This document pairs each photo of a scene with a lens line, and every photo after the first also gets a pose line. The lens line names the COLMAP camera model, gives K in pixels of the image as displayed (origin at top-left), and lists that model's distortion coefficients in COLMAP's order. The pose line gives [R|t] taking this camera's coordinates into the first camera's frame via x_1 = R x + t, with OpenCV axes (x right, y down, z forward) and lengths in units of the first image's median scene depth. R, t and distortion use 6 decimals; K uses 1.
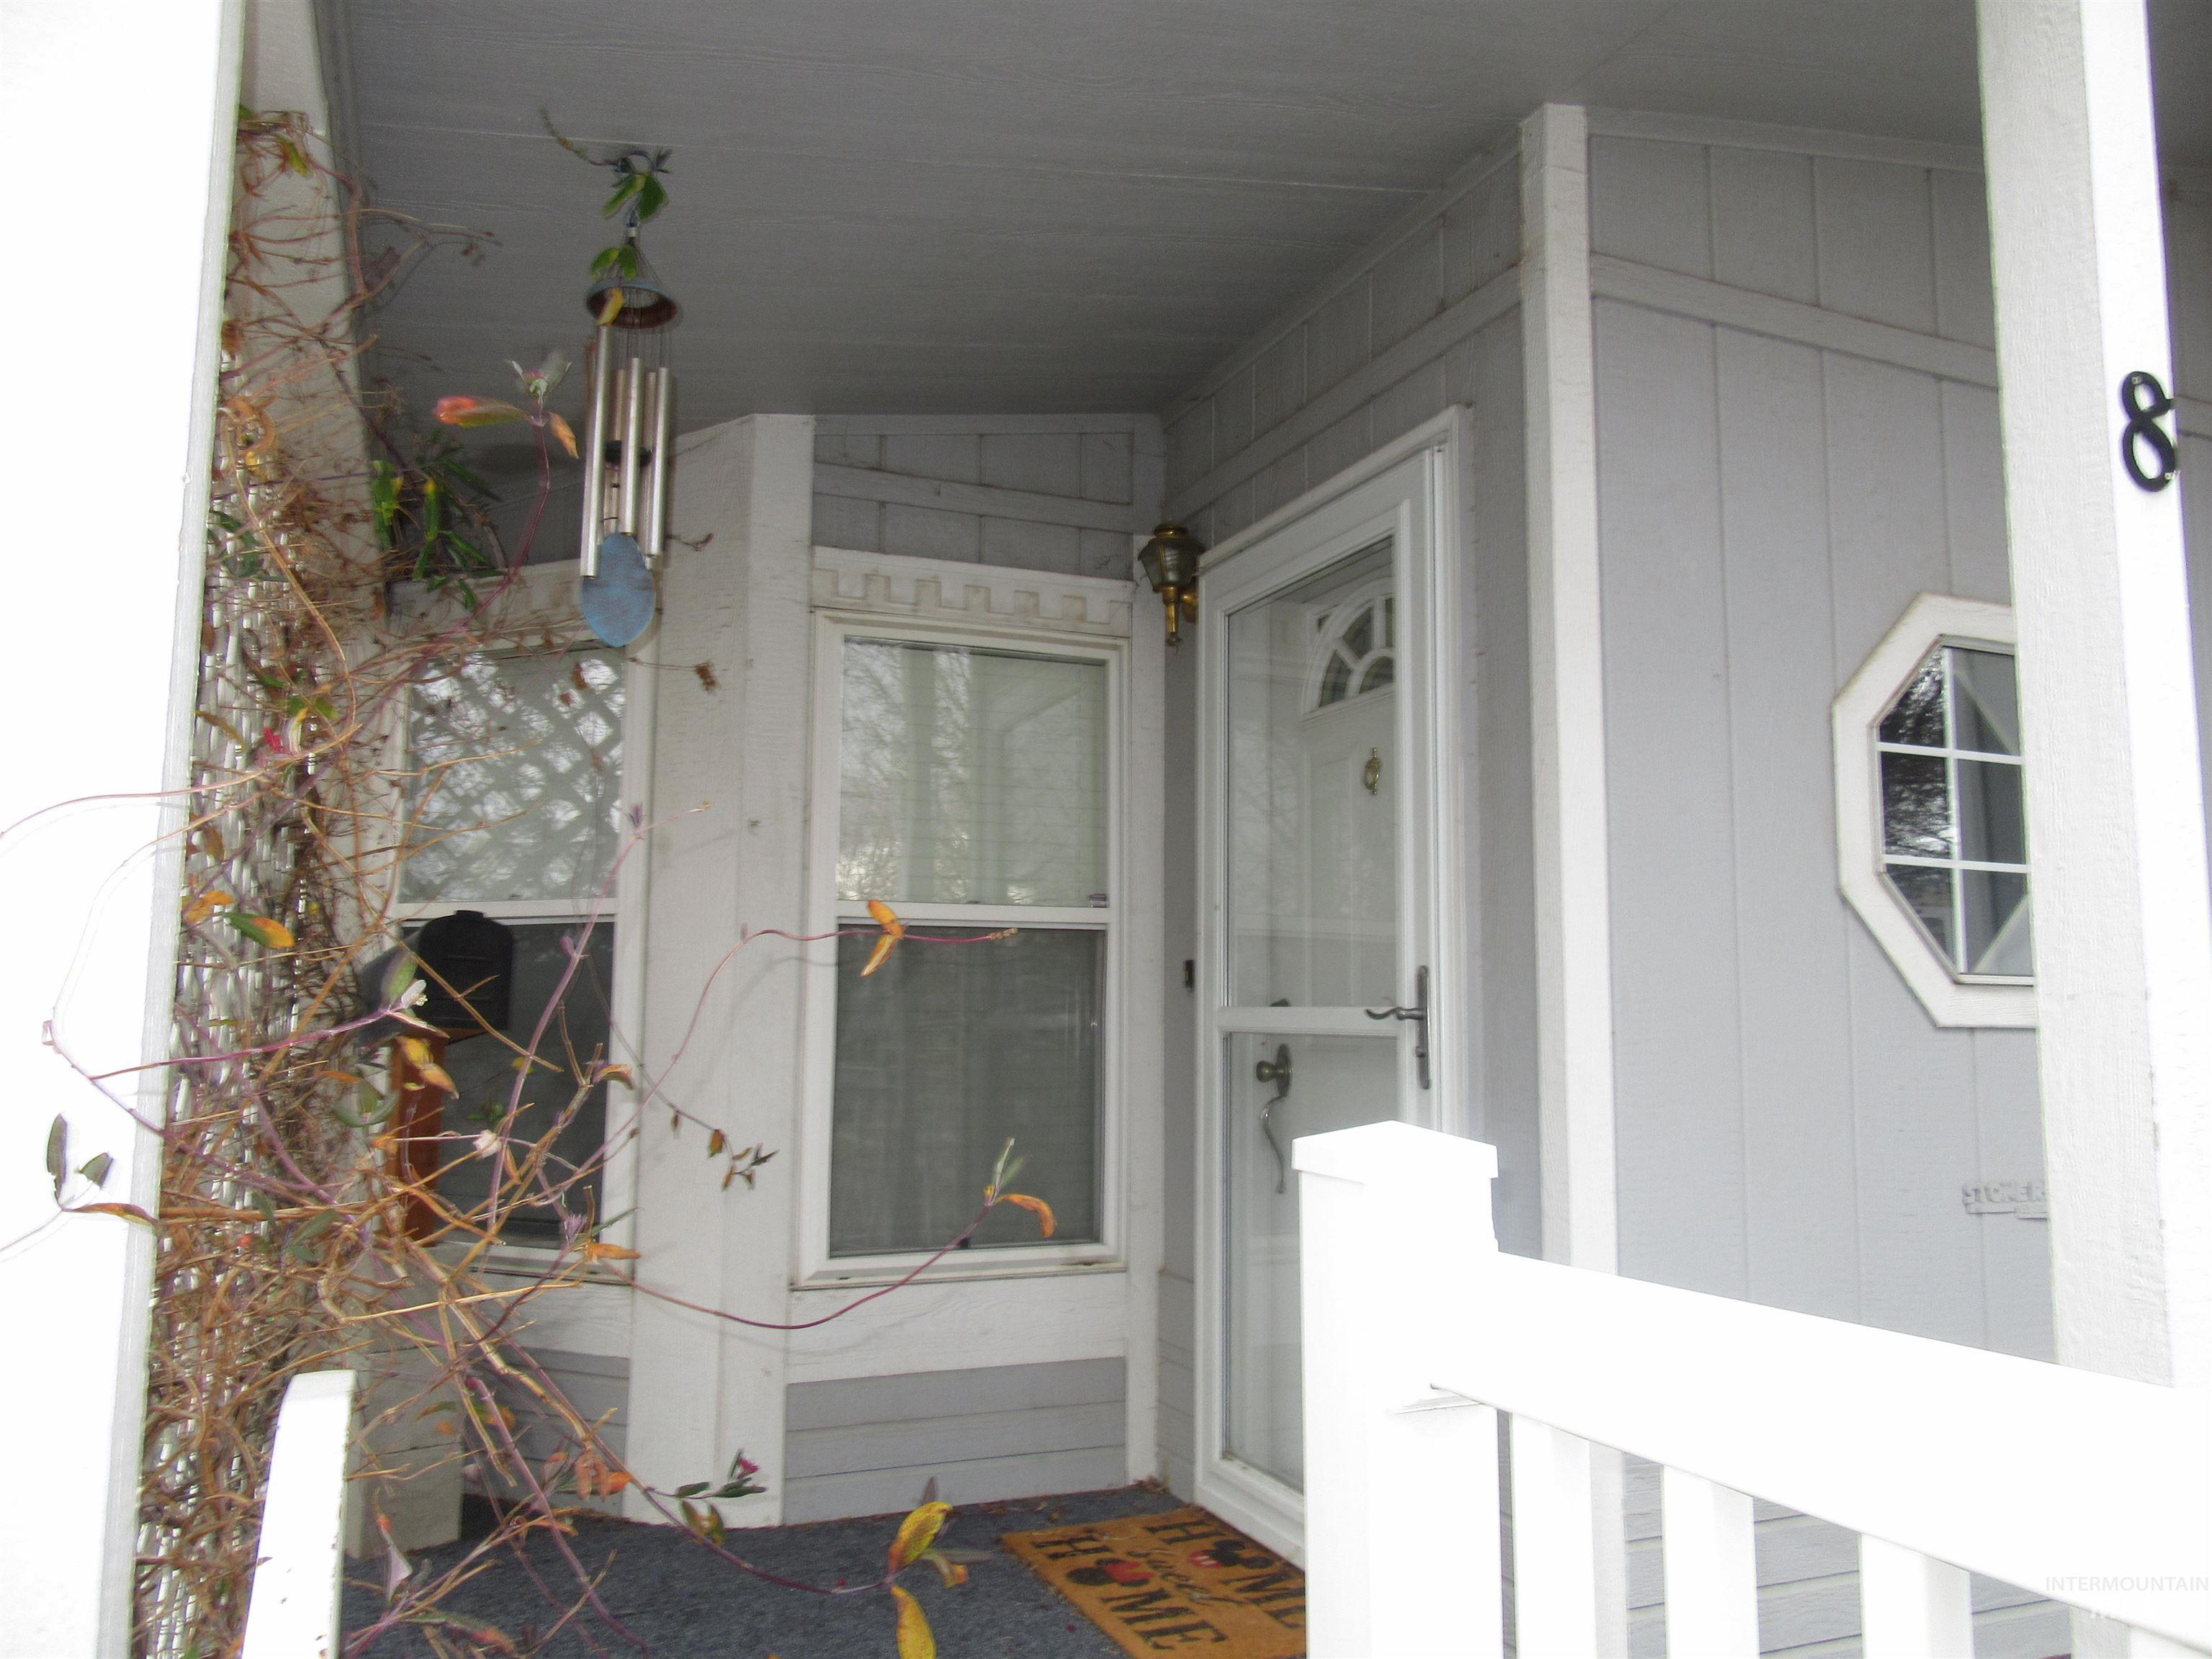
lens RADIAL K [[1625.4, 0, 1109.0], [0, 1625.4, 830.7], [0, 0, 1]] dist [-0.014711, 0.012746]
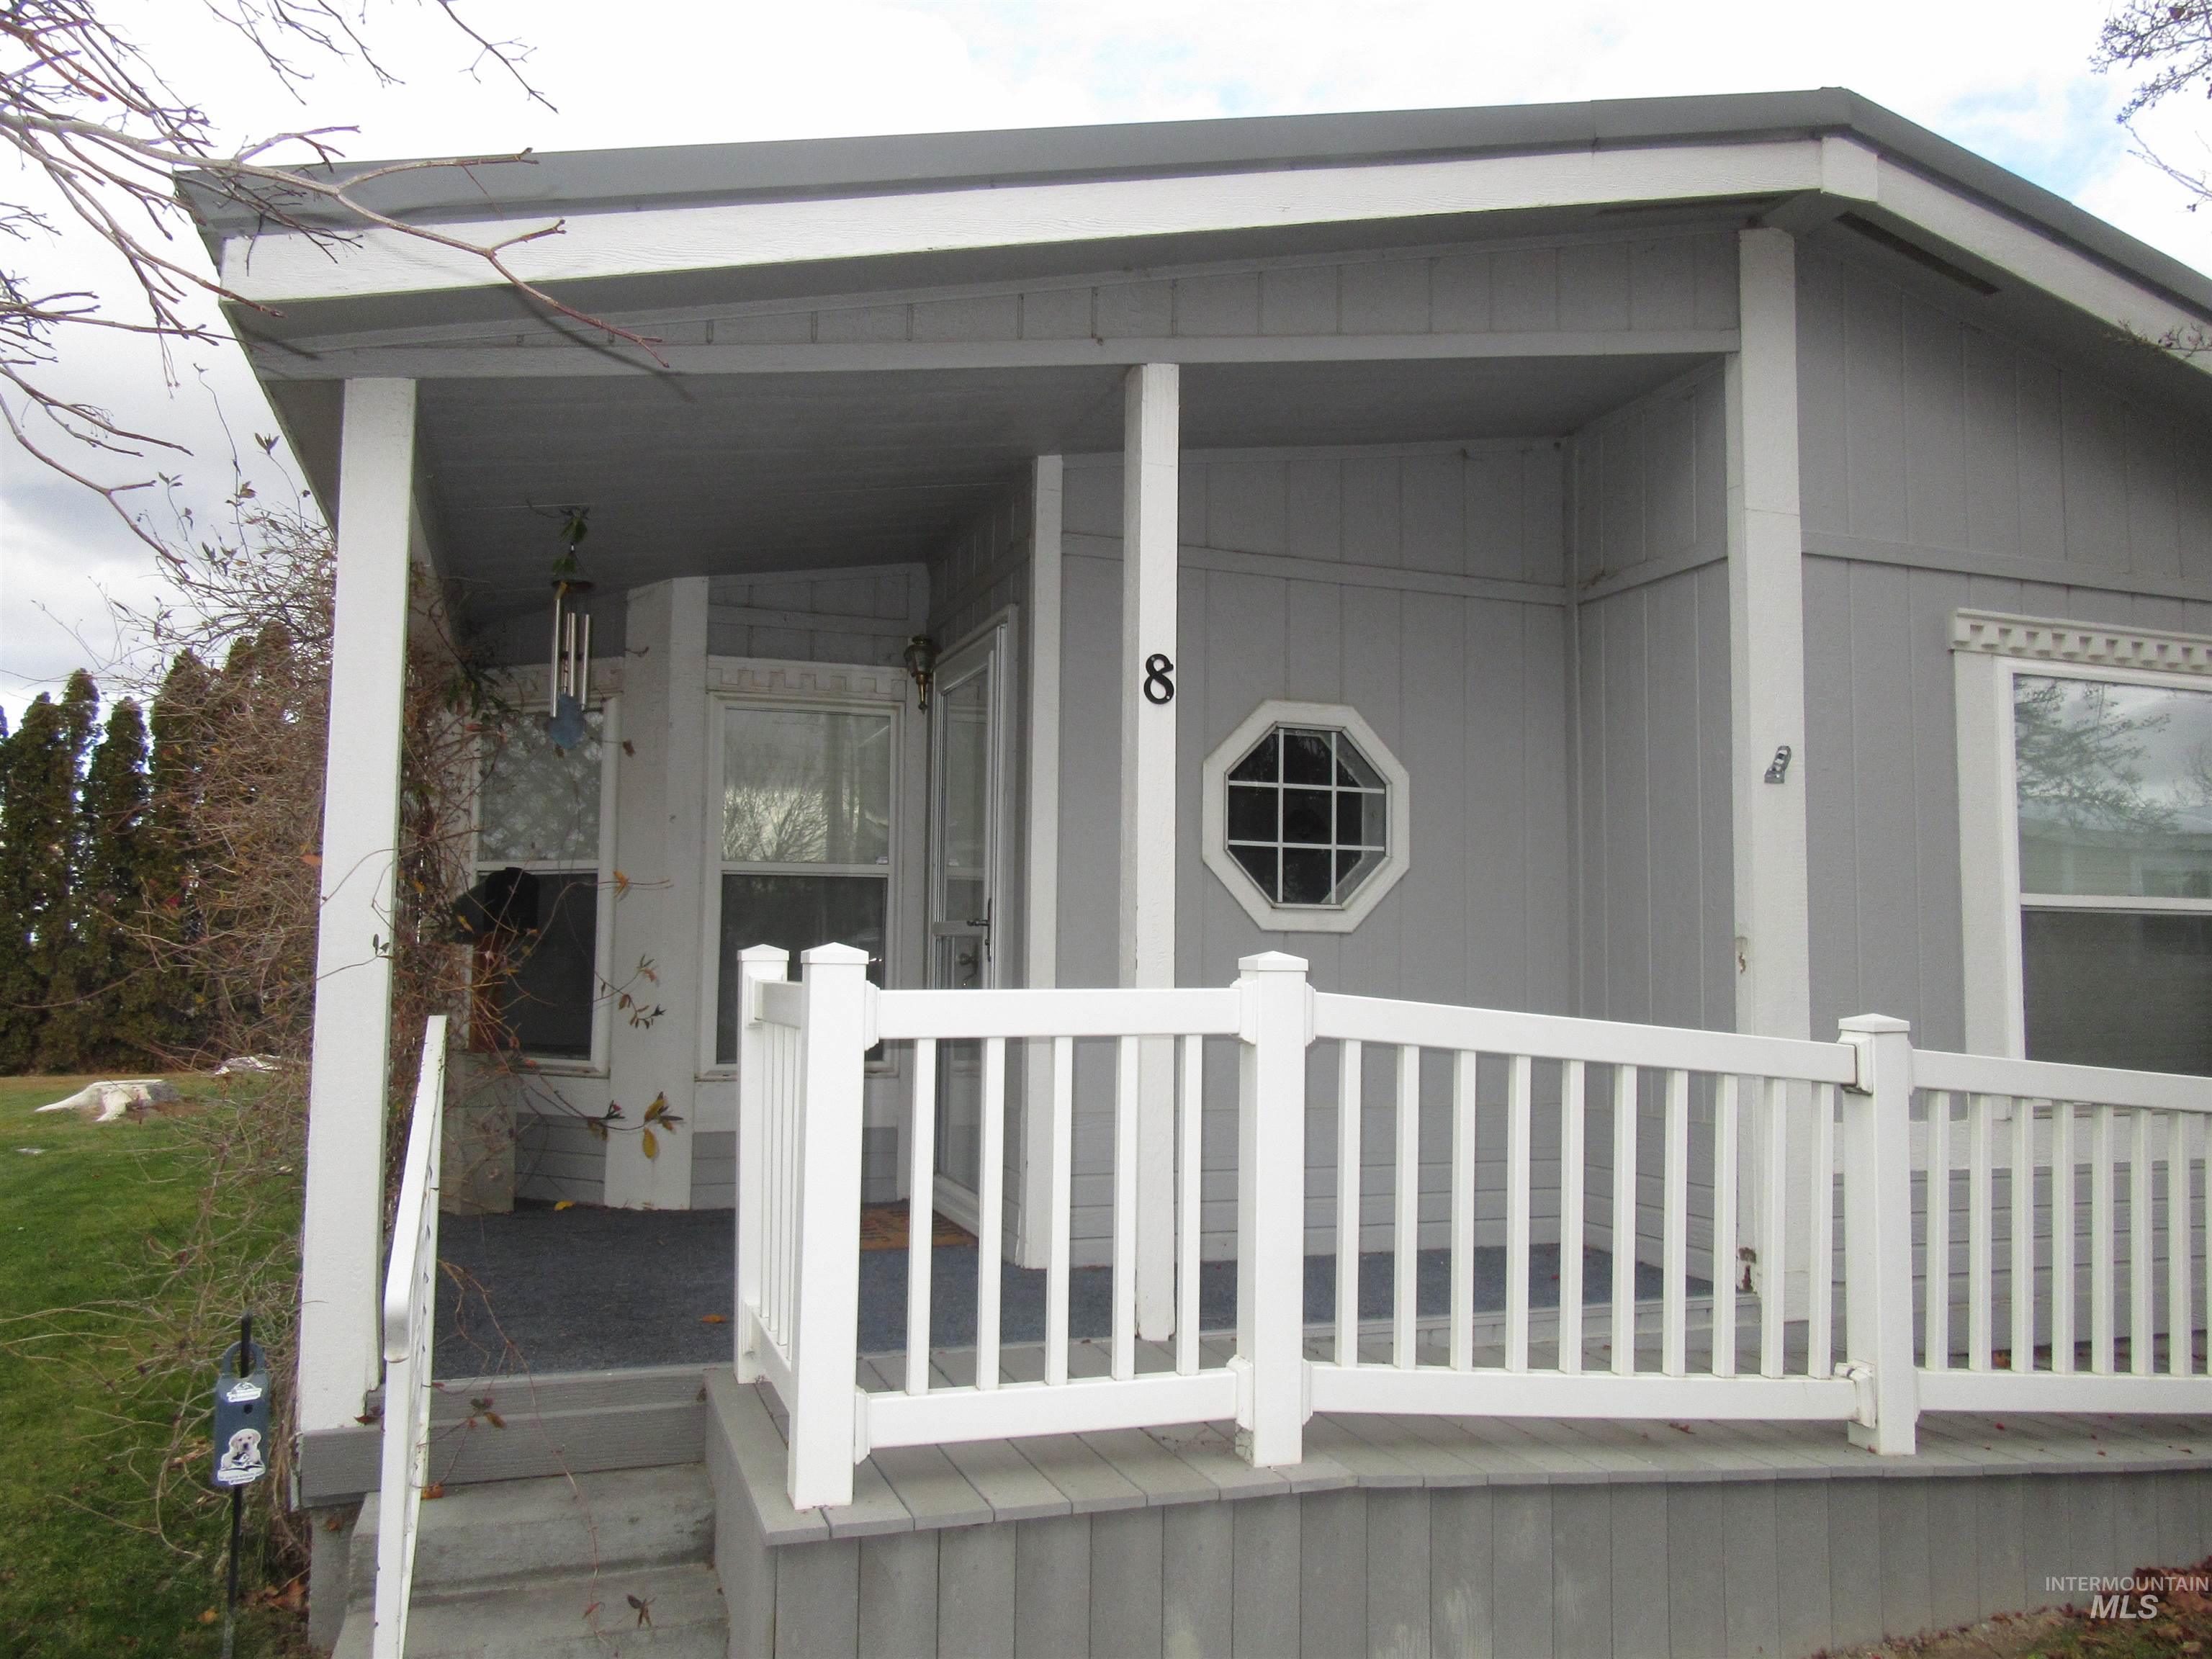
lens RADIAL K [[1625.4, 0, 1102.9], [0, 1625.4, 830.8], [0, 0, 1]] dist [-0.014711, 0.012746]
pose [[0.998281, -0.000938, -0.058597, 0.347784], [0.003243, 0.999224, 0.039266, -0.057276], [0.058515, -0.039389, 0.997509, -0.722040]]
